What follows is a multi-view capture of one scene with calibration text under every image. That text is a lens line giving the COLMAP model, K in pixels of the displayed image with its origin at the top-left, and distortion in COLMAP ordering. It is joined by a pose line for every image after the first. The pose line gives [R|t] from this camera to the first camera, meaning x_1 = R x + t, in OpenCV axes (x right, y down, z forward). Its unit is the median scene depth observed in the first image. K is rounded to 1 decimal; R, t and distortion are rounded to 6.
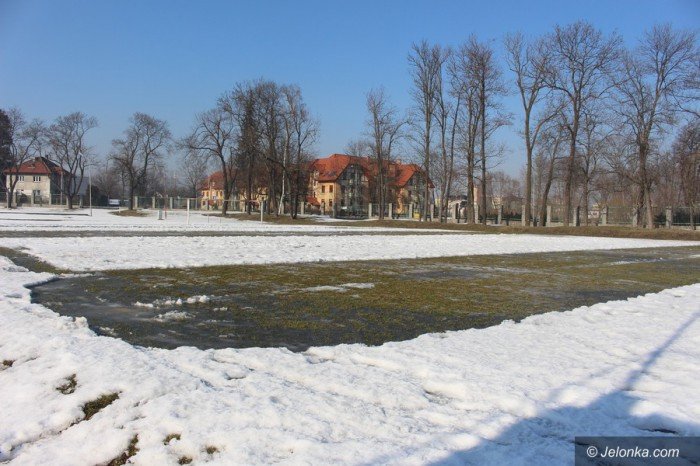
lens RADIAL K [[579.3, 0, 354.1], [0, 579.3, 232.8], [0, 0, 1]] dist [-0.153444, 0.125363]
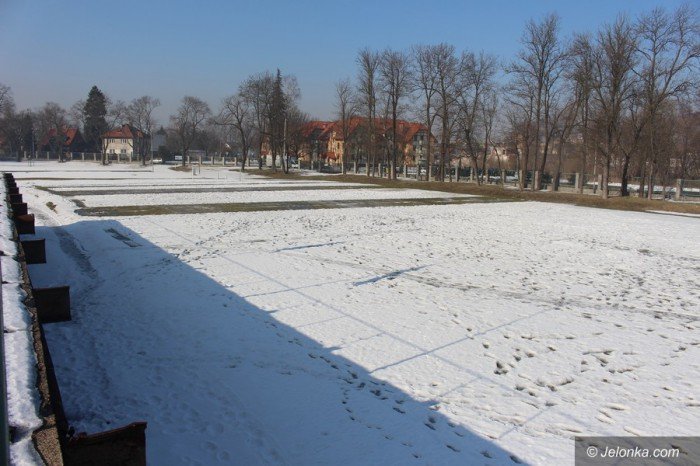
lens RADIAL K [[579.3, 0, 344.7], [0, 579.3, 233.9], [0, 0, 1]] dist [-0.153444, 0.125363]
pose [[0.984926, 0.018785, -0.171952, 0.233329], [-0.000927, 0.994644, 0.103354, -0.018425], [0.172972, -0.101637, 0.979669, -0.318002]]
